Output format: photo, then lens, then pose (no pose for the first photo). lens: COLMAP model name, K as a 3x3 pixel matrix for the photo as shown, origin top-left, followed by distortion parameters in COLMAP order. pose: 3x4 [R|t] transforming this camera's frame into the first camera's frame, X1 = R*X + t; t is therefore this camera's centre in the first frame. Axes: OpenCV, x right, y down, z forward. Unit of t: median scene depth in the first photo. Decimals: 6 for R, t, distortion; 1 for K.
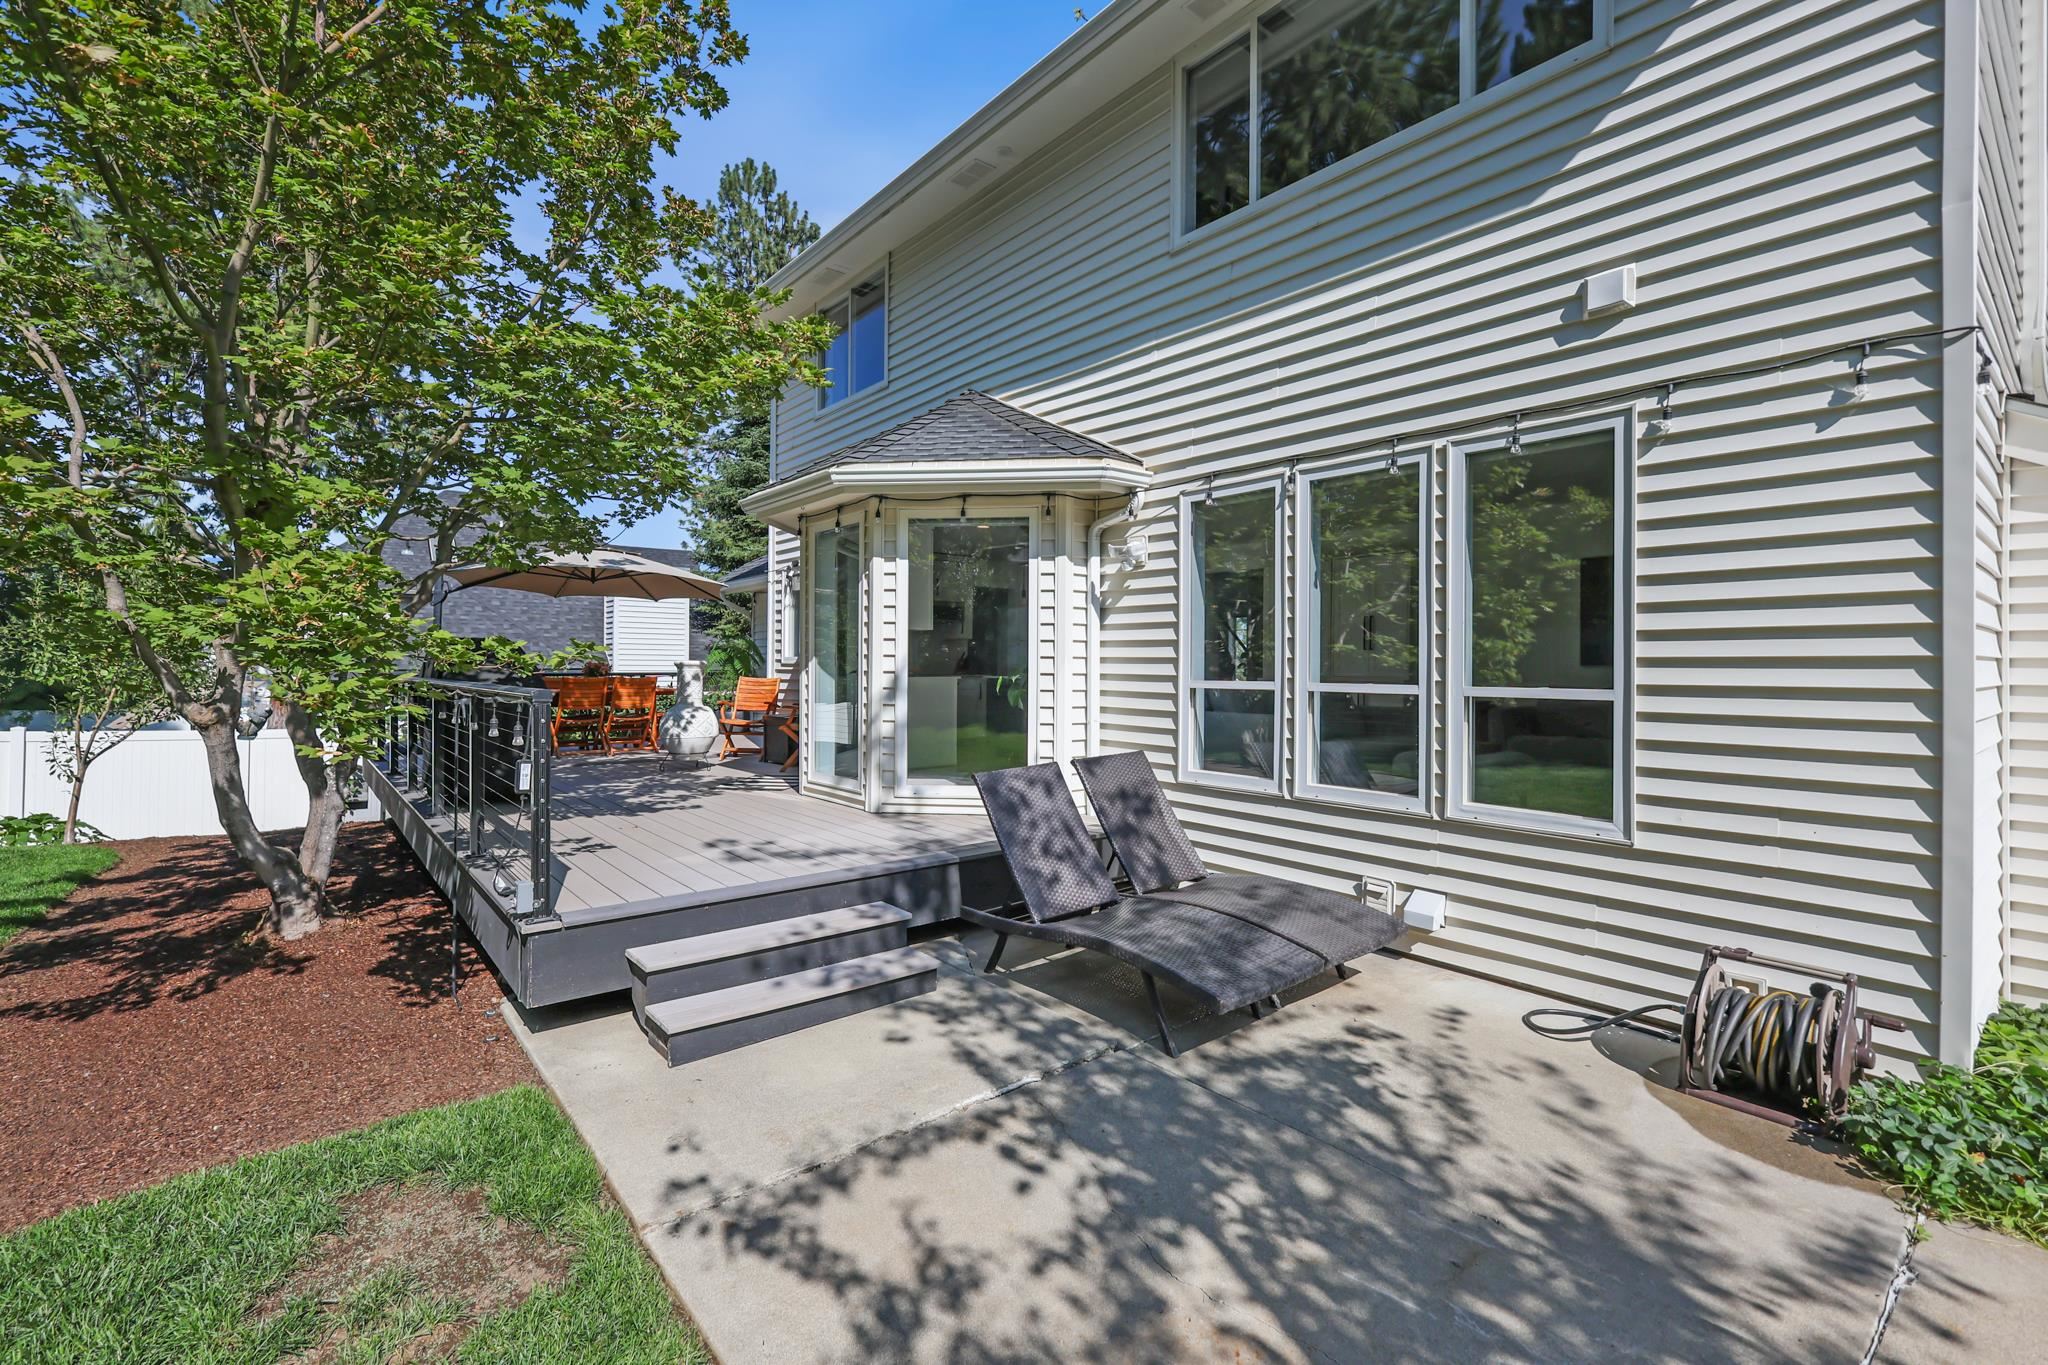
lens RADIAL K [[900.1, 0, 1024.0], [0, 900.1, 682.5], [0, 0, 1]] dist [-0.000303, -0.000018]
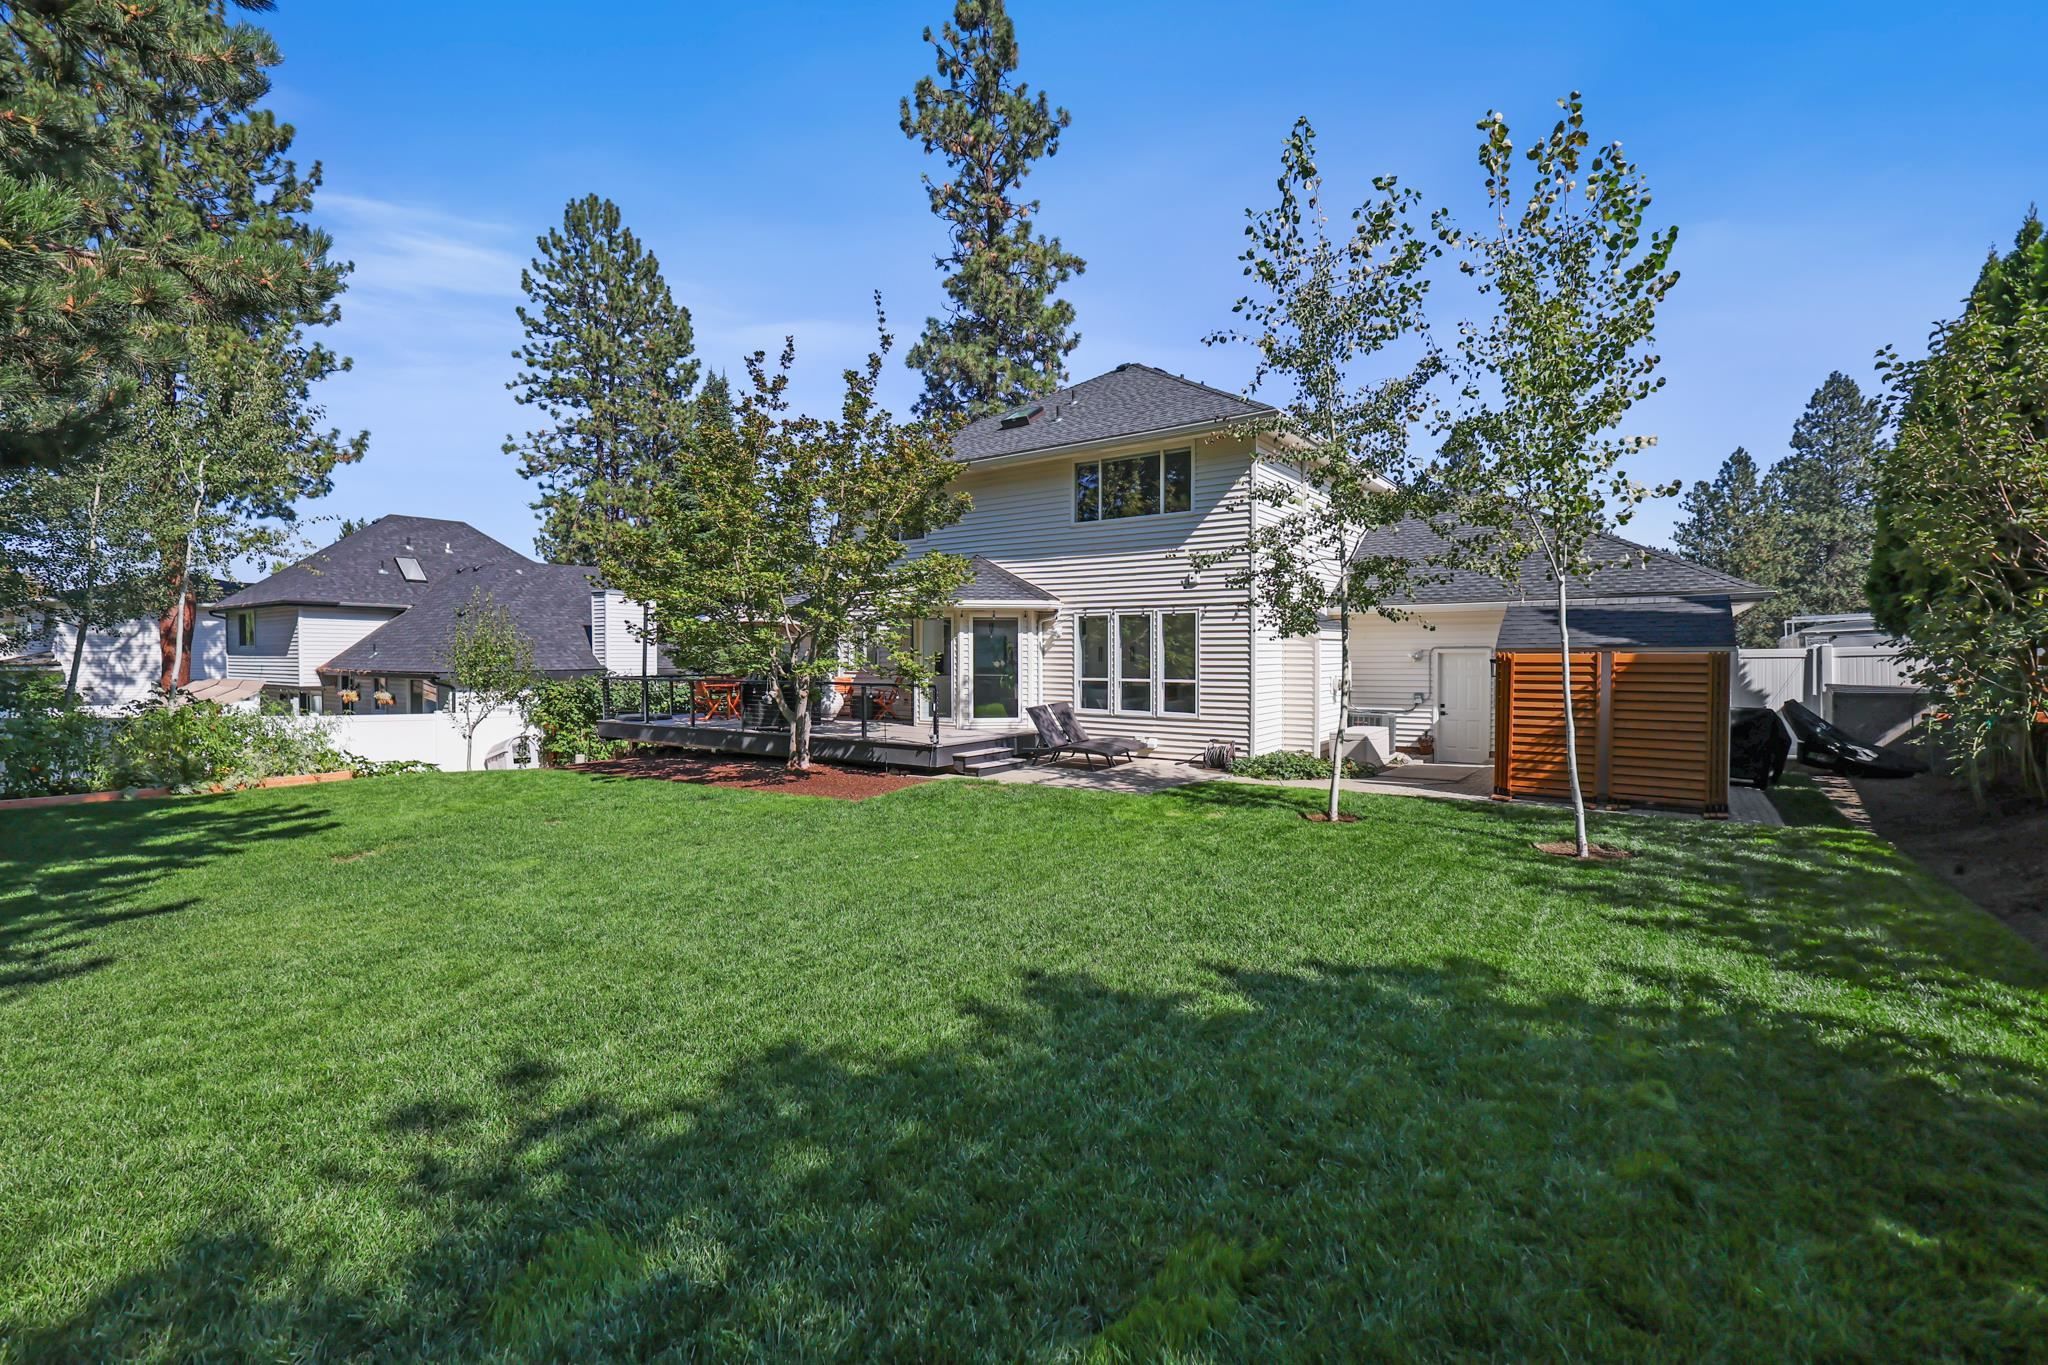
lens RADIAL K [[900.1, 0, 1024.0], [0, 900.1, 682.5], [0, 0, 1]] dist [-0.000303, -0.000018]
pose [[0.971204, -0.008913, 0.238081, -0.664200], [0.007481, 0.999948, 0.006918, -0.008121], [-0.238131, -0.004938, 0.971221, -1.742166]]
